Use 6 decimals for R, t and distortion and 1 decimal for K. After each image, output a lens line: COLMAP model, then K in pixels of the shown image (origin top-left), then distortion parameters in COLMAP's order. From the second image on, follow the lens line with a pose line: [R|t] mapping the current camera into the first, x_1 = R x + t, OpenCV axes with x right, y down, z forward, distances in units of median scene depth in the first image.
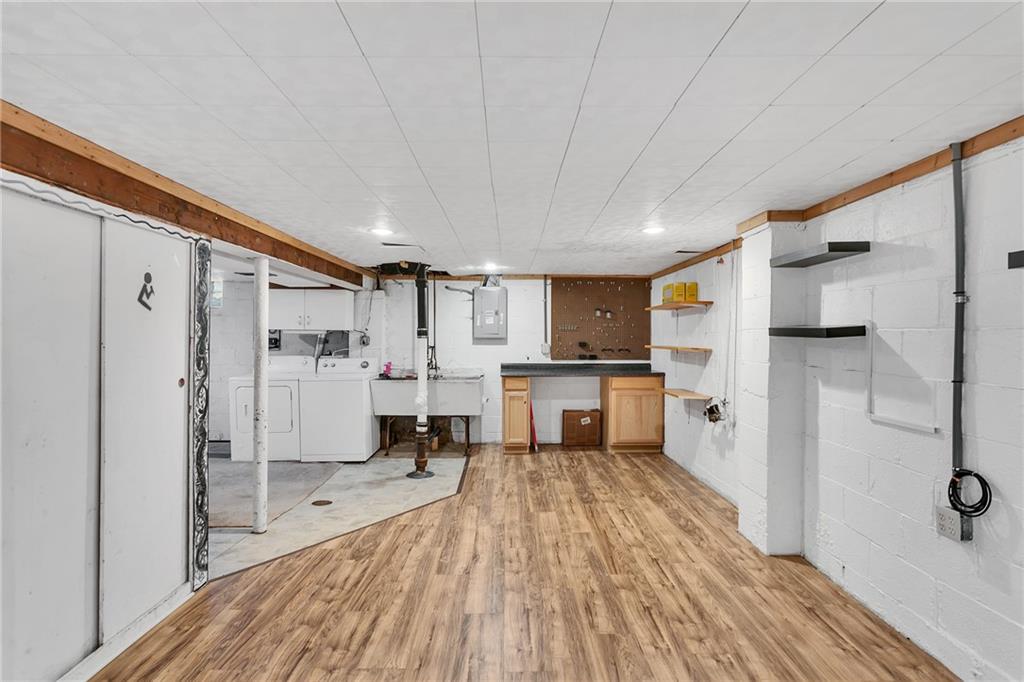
lens RADIAL K [[529.6, 0, 512.0], [0, 529.6, 341.0], [0, 0, 1]] dist [0.000160, 0.000131]
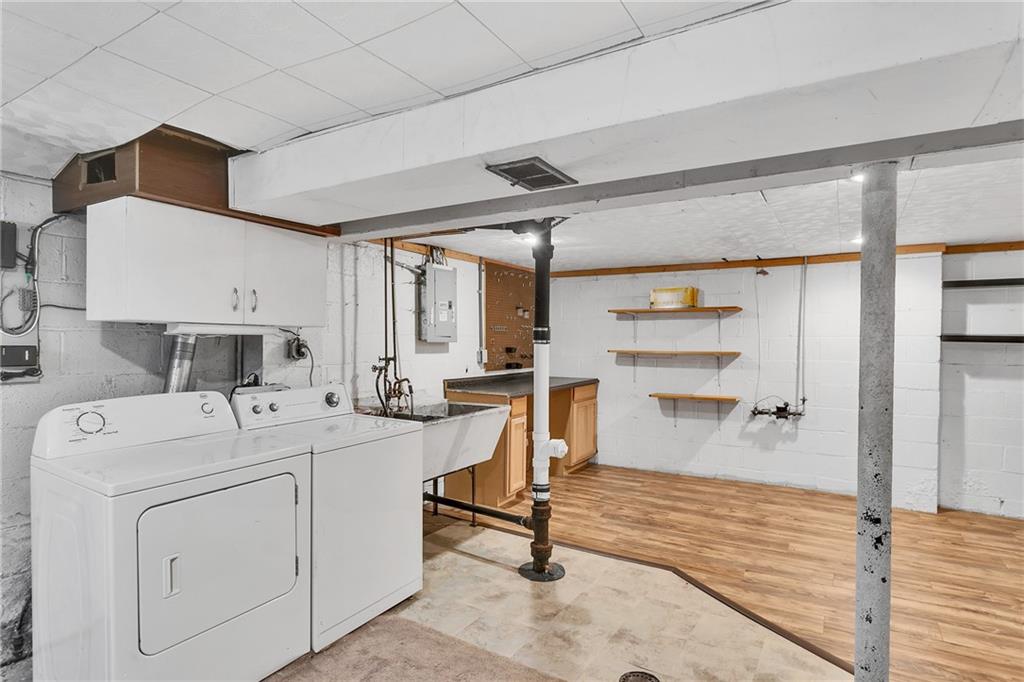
lens RADIAL K [[548.5, 0, 491.3], [0, 548.5, 346.5], [0, 0, 1]] dist [0.002231, 0.001878]
pose [[0.539608, -0.010314, 0.841853, -0.817696], [0.004686, 0.999946, 0.009247, -0.009696], [-0.841903, -0.001045, 0.539628, 0.804025]]
